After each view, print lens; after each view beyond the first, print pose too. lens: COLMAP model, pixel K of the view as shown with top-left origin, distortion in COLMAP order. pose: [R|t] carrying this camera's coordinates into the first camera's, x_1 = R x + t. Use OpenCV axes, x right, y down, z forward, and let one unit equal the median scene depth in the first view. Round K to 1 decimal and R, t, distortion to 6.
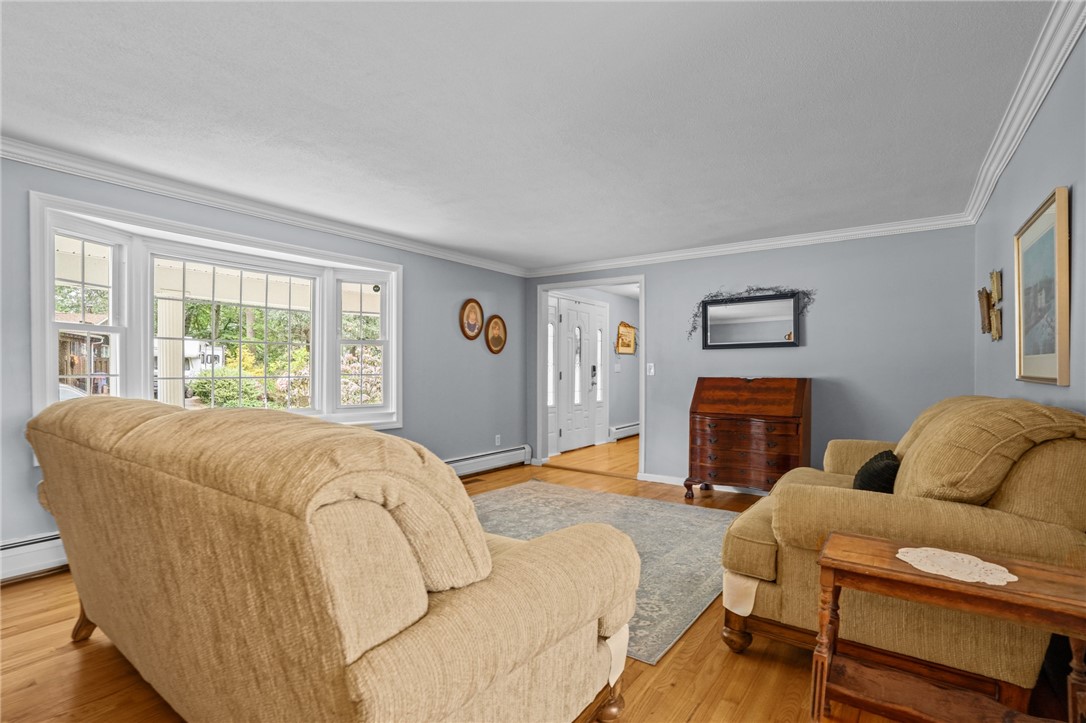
lens RADIAL K [[510.7, 0, 532.0], [0, 510.7, 368.1], [0, 0, 1]] dist [-0.068674, 0.023820]
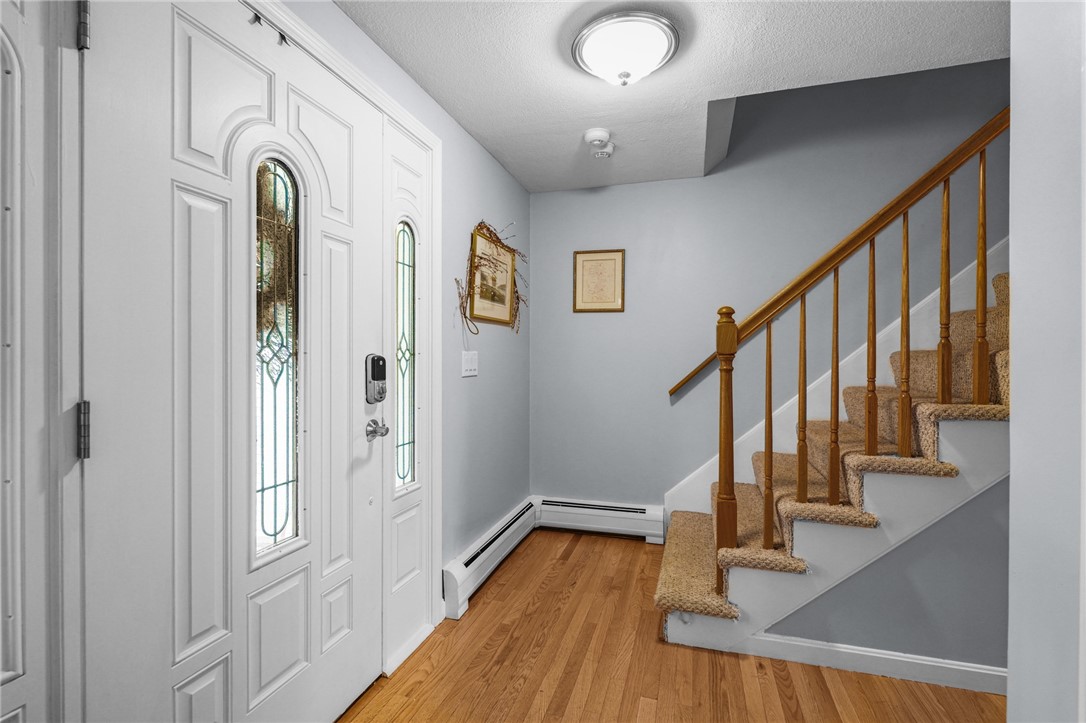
lens RADIAL K [[505.1, 0, 539.0], [0, 505.1, 357.8], [0, 0, 1]] dist [-0.066217, 0.027365]
pose [[0.946505, -0.000186, 0.322690, 0.194050], [-0.000982, 0.999994, 0.003460, -0.008386], [-0.322688, -0.003592, 0.946498, 1.240679]]
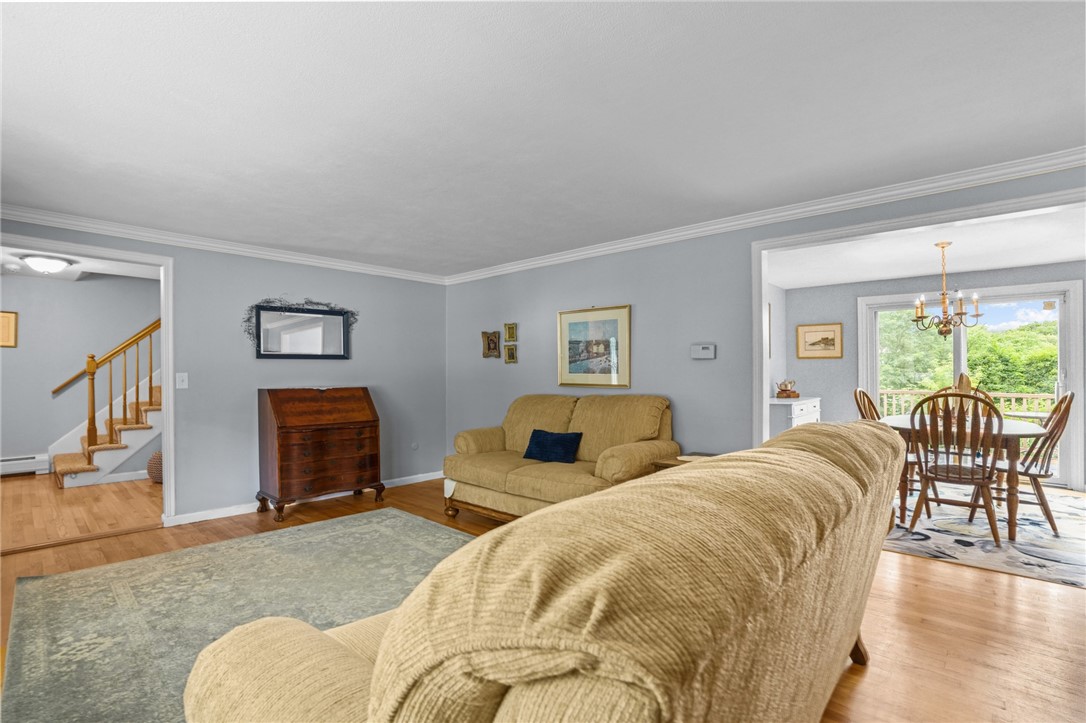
lens RADIAL K [[505.9, 0, 540.6], [0, 505.9, 367.7], [0, 0, 1]] dist [-0.068095, 0.024203]
pose [[0.118536, 0.009555, 0.992904, -0.519336], [-0.002754, 0.999953, -0.009294, -0.014275], [-0.992946, -0.001633, 0.118557, 0.417551]]
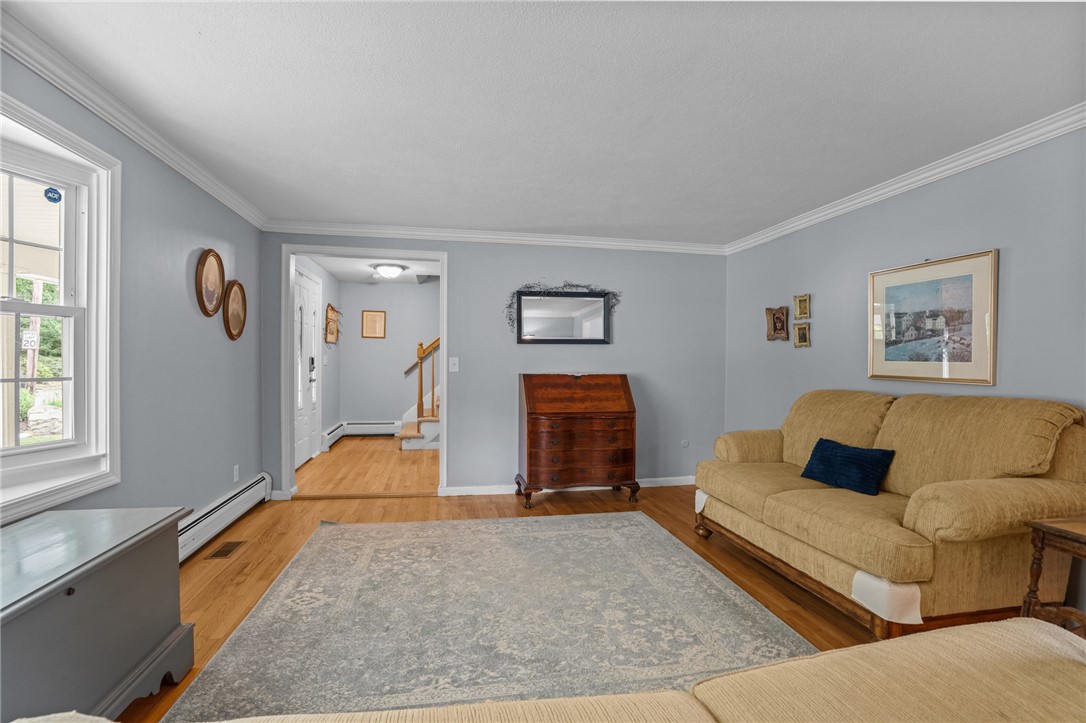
lens RADIAL K [[505.9, 0, 540.6], [0, 505.9, 367.7], [0, 0, 1]] dist [-0.068095, 0.024203]
pose [[0.681926, -0.006294, 0.731395, -0.327835], [-0.010374, 0.999779, 0.018275, -0.010851], [-0.731348, -0.020050, 0.681710, 0.366729]]
